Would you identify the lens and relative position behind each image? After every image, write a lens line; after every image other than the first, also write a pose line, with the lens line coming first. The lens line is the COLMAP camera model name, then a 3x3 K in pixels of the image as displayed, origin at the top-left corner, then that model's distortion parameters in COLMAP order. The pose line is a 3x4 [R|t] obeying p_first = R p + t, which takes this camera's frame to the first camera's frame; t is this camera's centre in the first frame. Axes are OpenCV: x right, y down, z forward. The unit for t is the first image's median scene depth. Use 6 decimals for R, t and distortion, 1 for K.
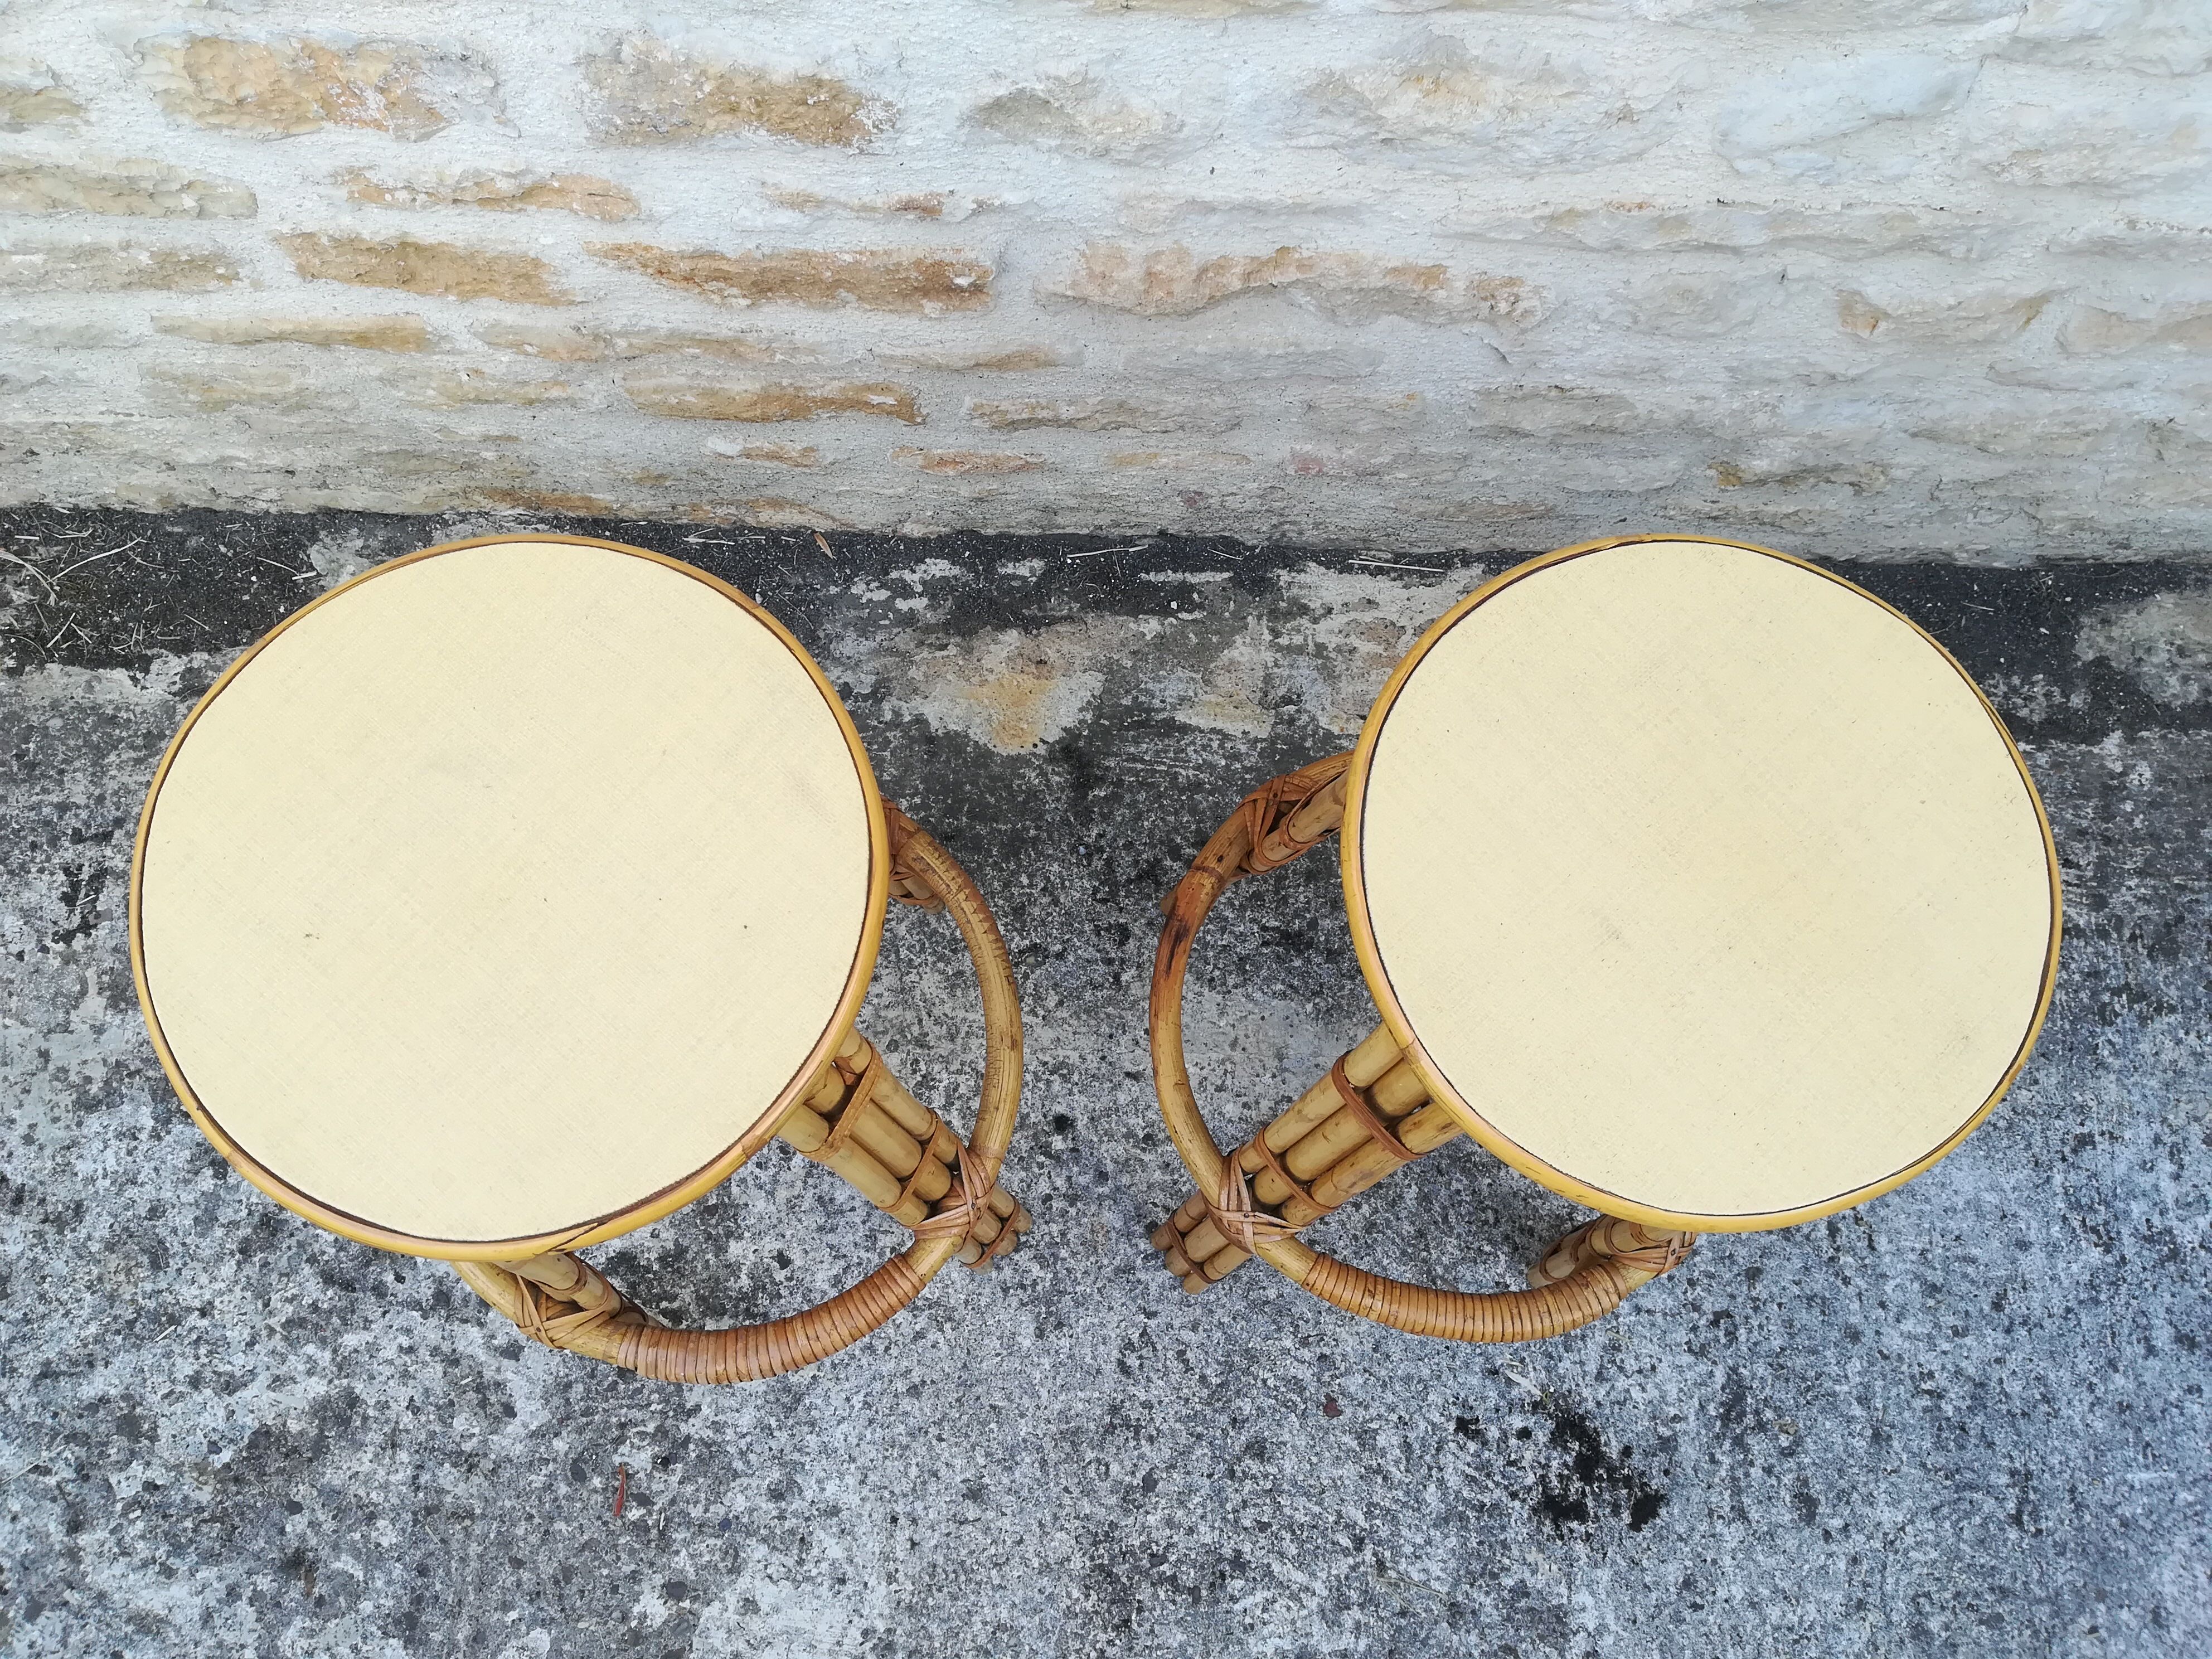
lens RADIAL K [[1726.9, 0, 1112.6], [0, 1726.9, 848.5], [0, 0, 1]] dist [0.055325, -0.081579]
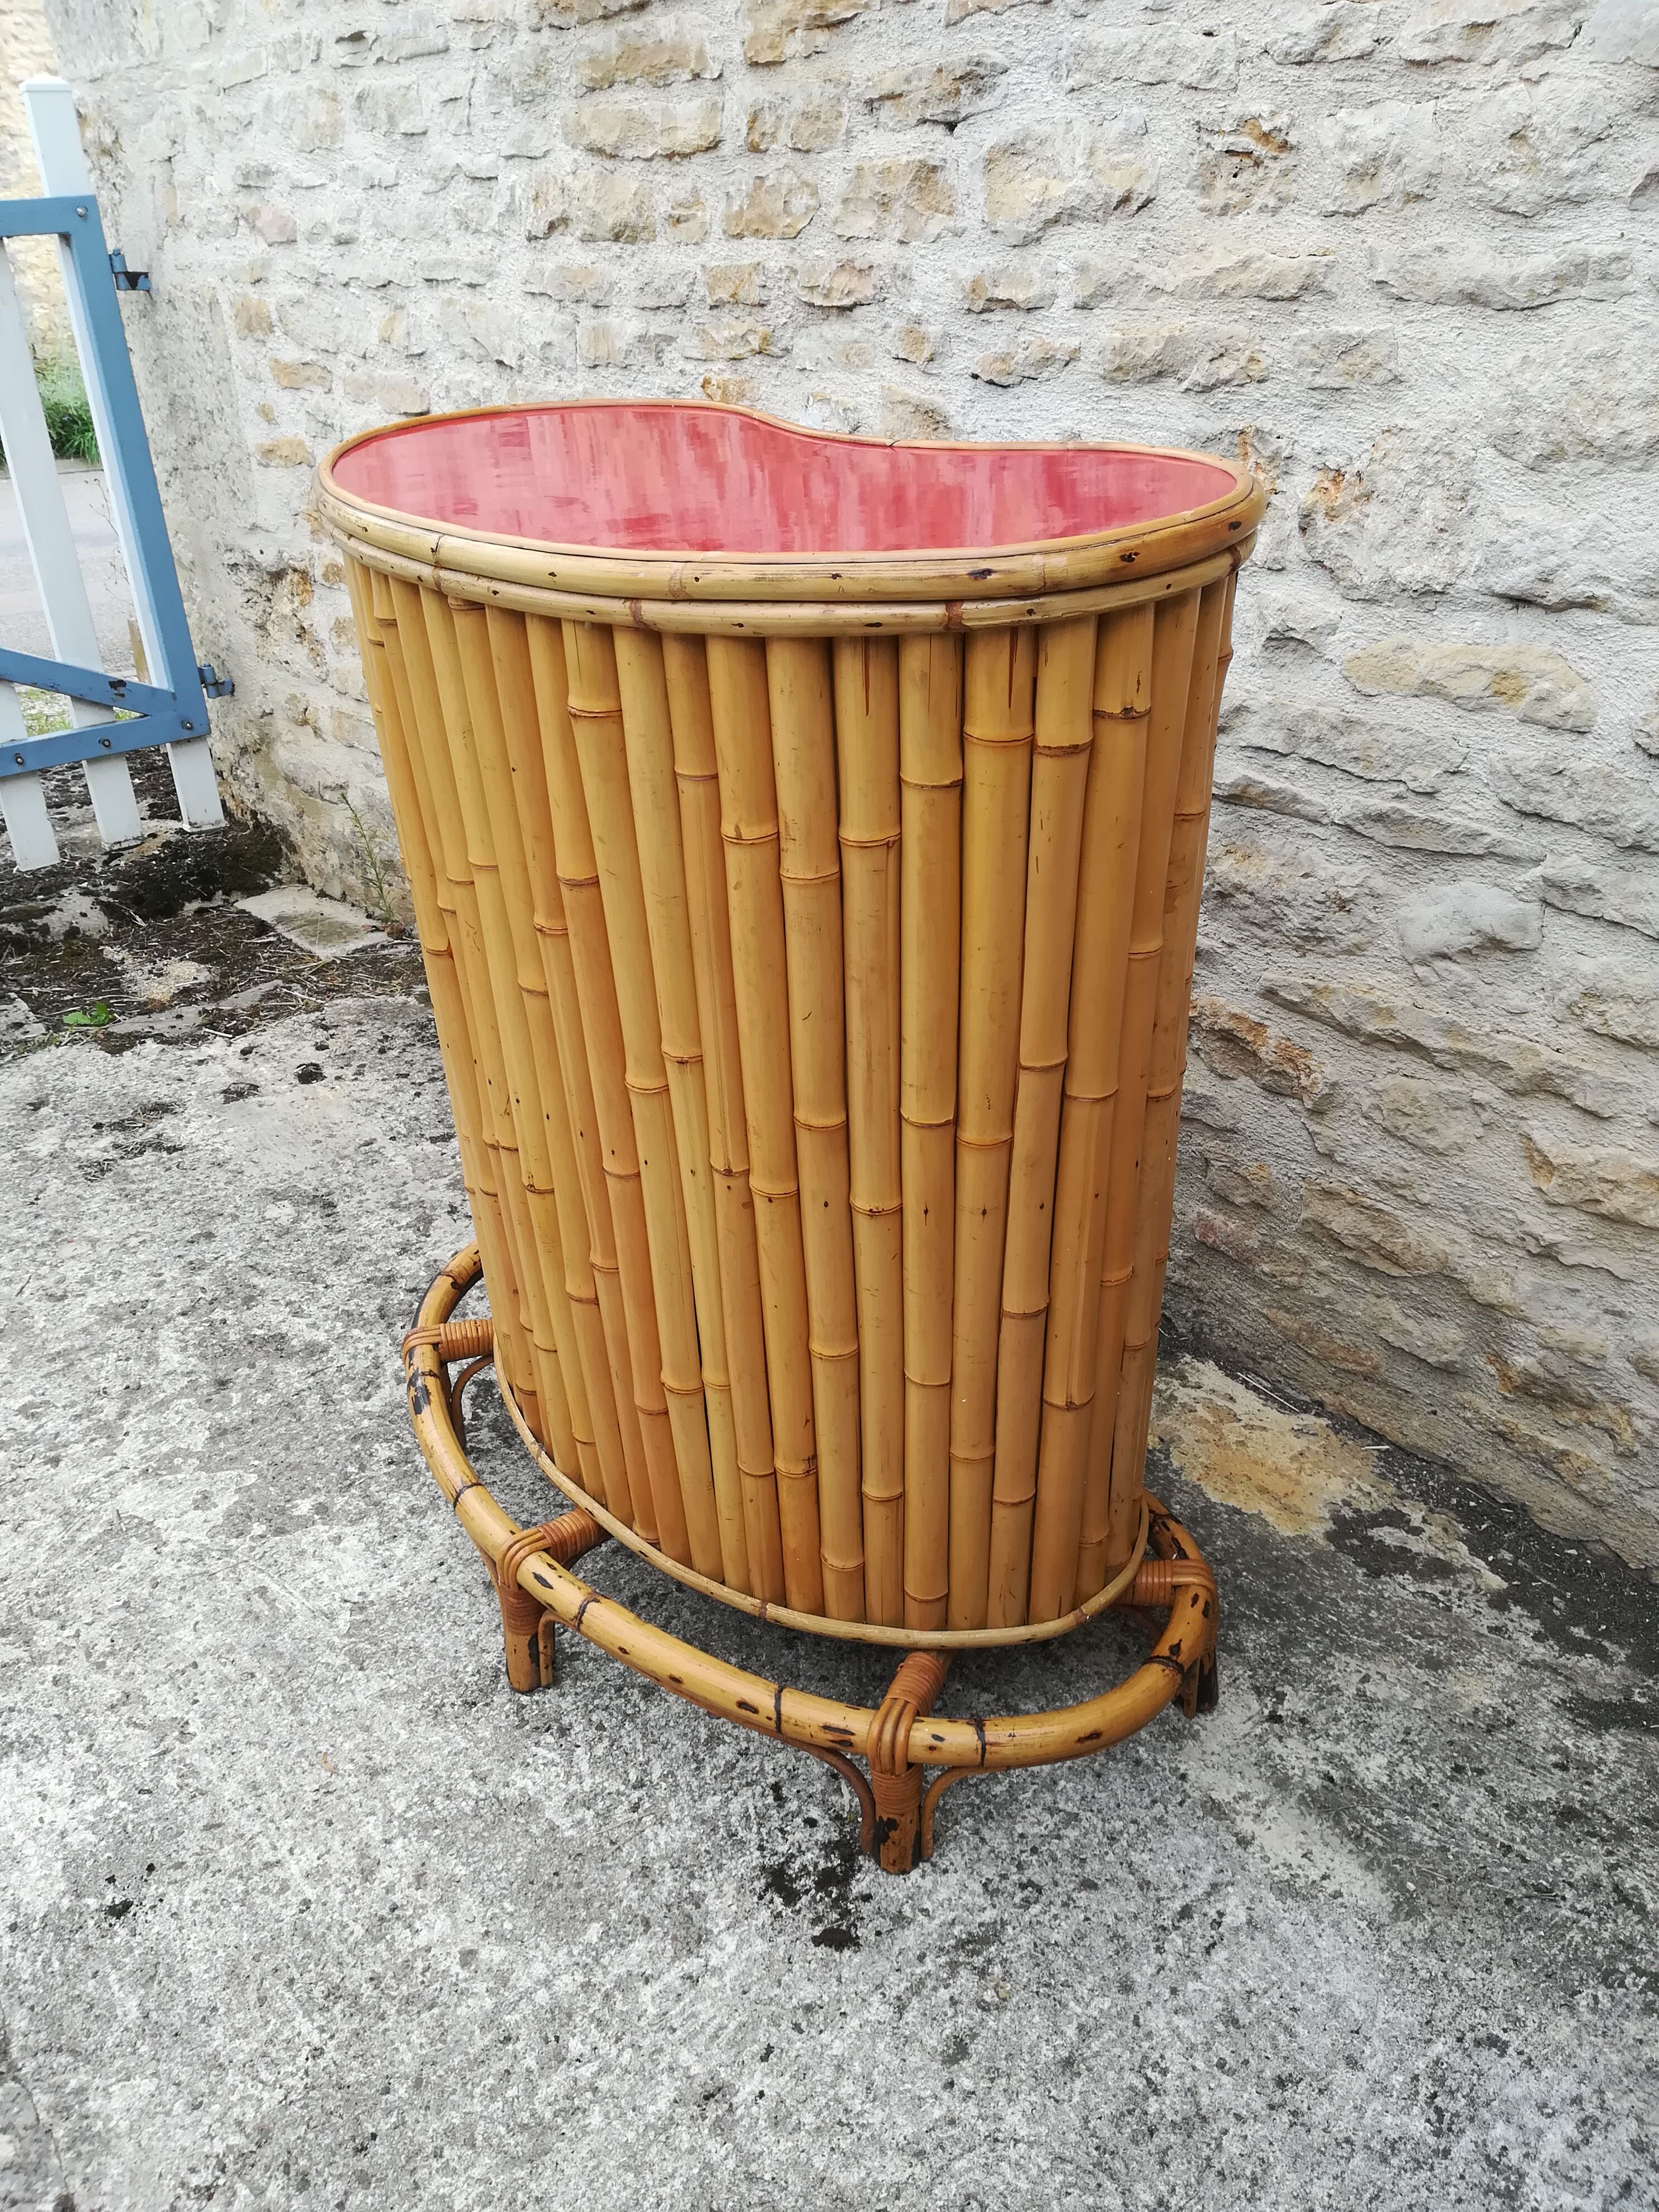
lens RADIAL K [[1728.0, 0, 809.4], [0, 1728.0, 1097.0], [0, 0, 1]] dist [0.052984, -0.078564]
pose [[0.660820, 0.285241, -0.694229, 0.856124], [-0.699726, 0.568705, -0.432386, 0.550273], [0.271478, 0.771500, 0.575402, 0.047243]]
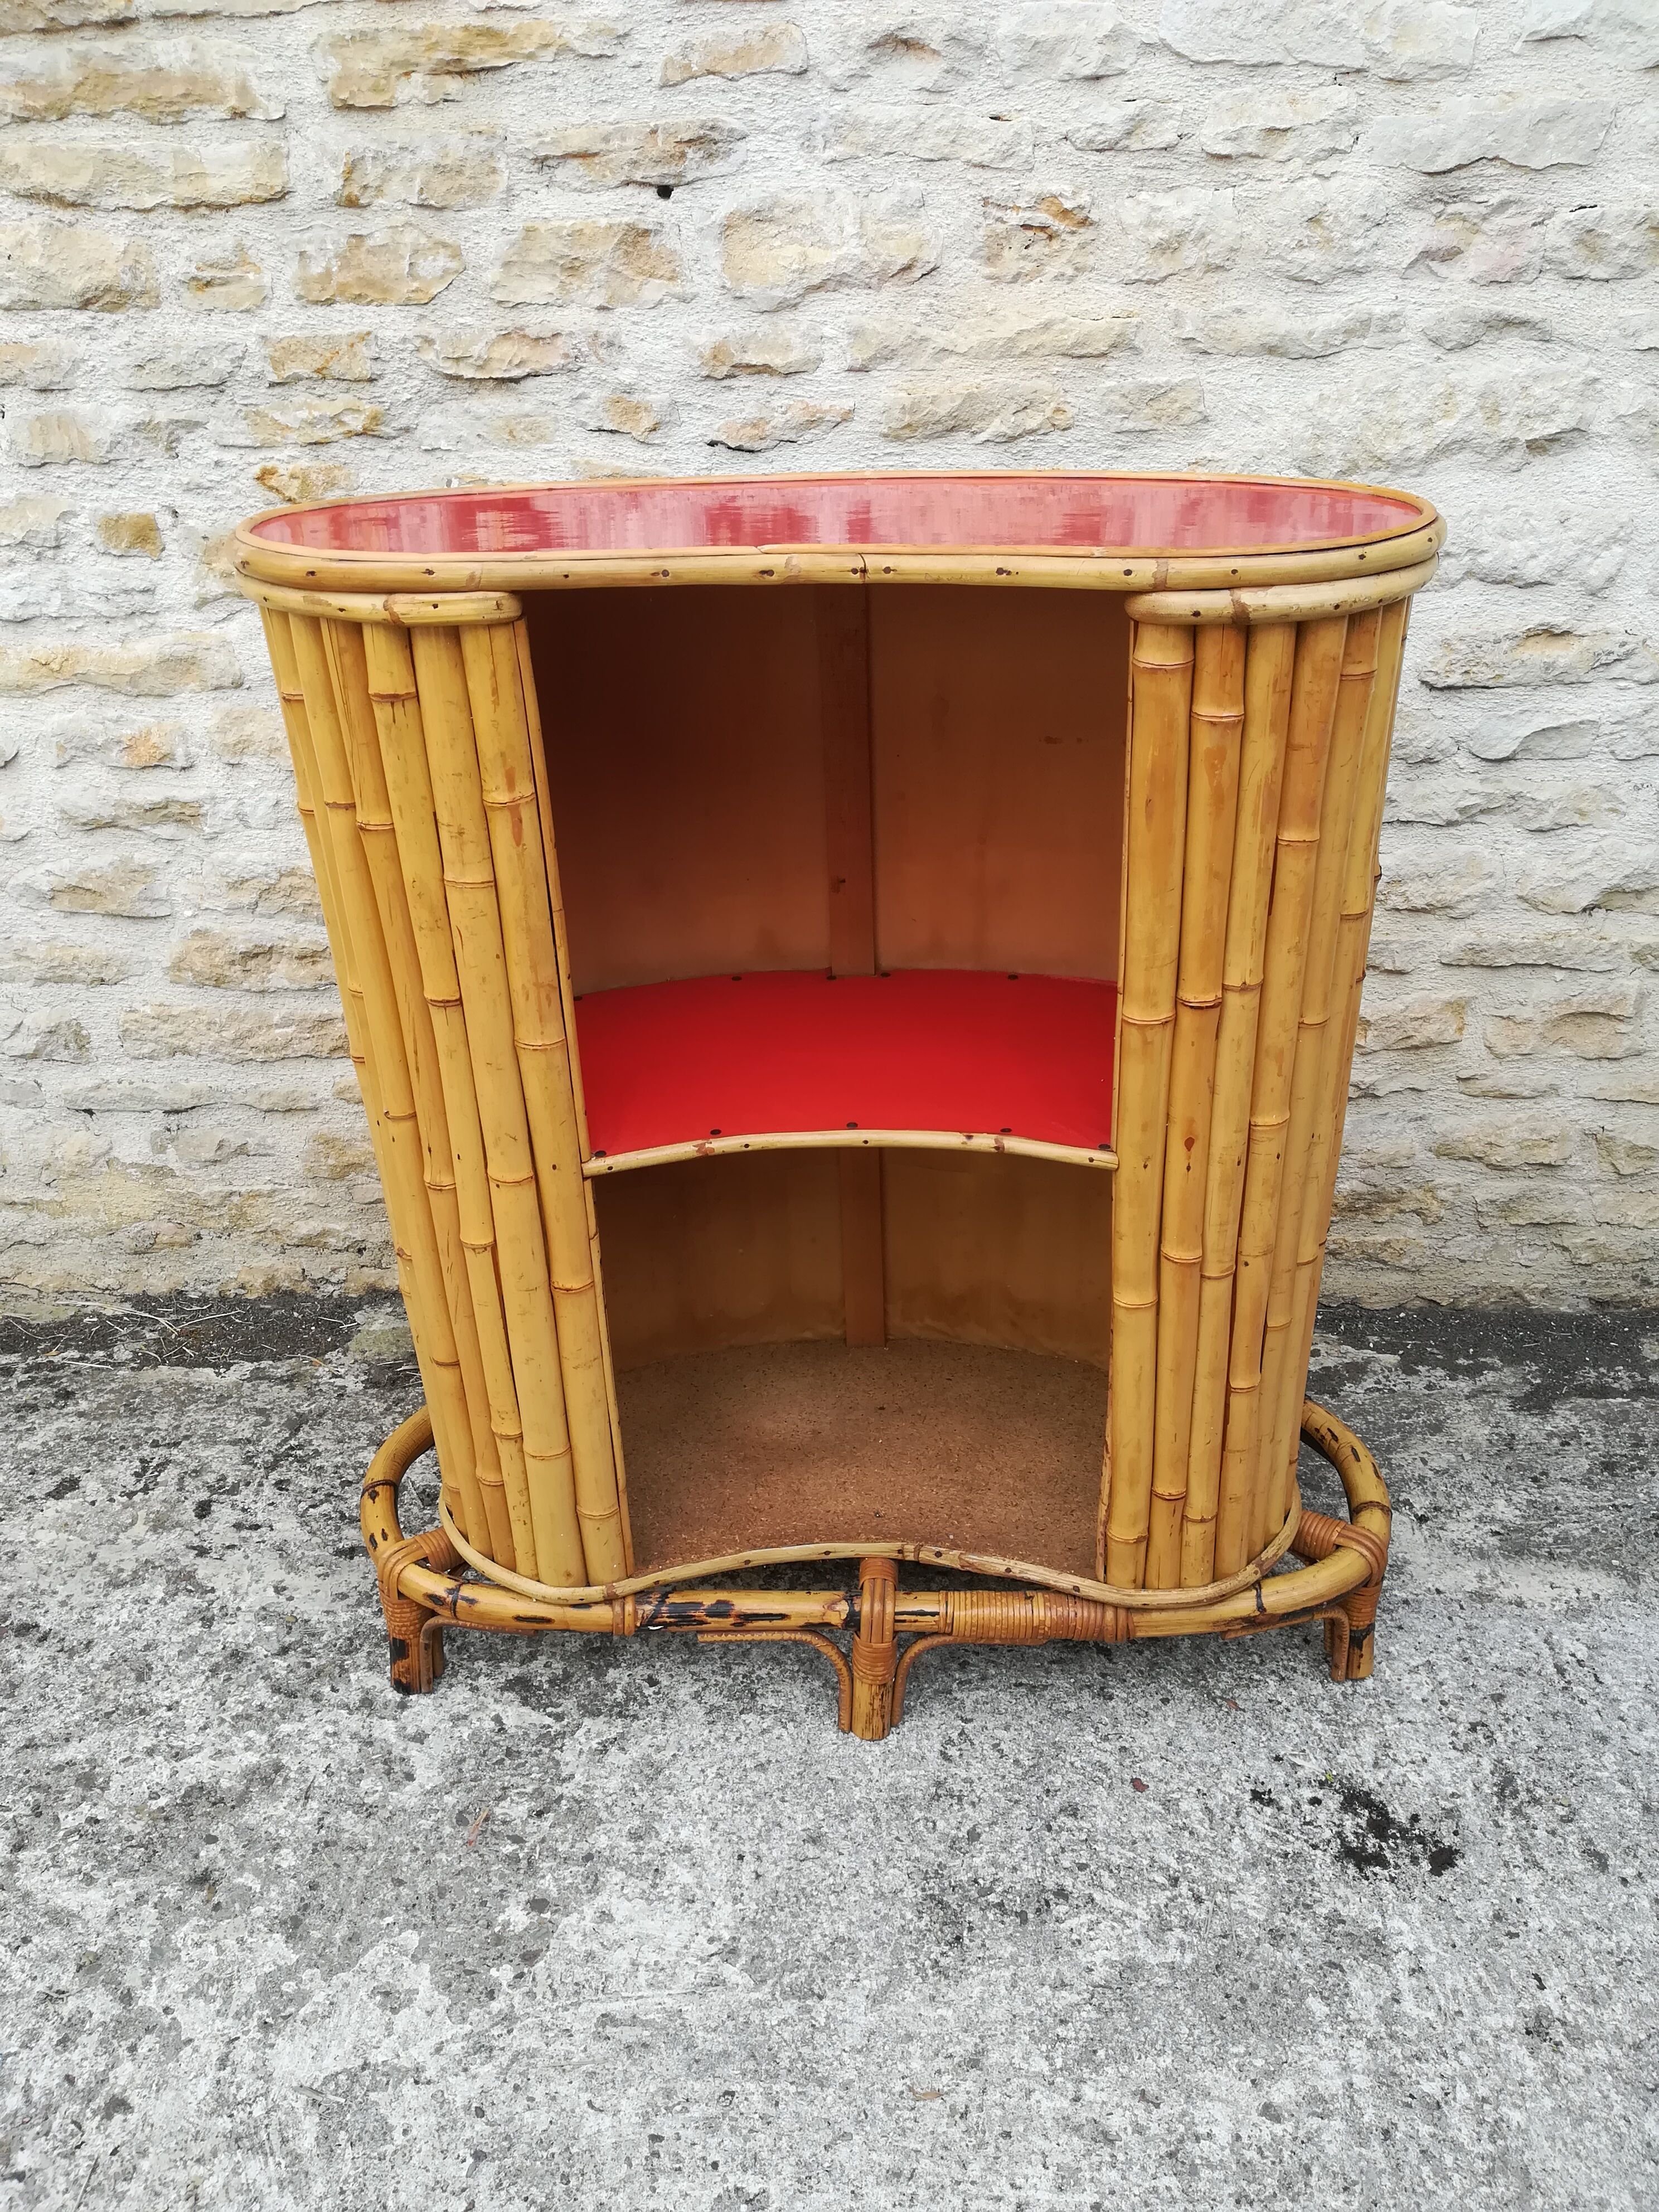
lens RADIAL K [[1732.7, 0, 811.4], [0, 1732.7, 1095.4], [0, 0, 1]] dist [0.048215, -0.070310]
pose [[0.998252, -0.038674, -0.044683, -0.013727], [-0.007149, 0.671524, -0.740948, 0.863684], [0.058661, 0.739973, 0.670074, -0.084963]]
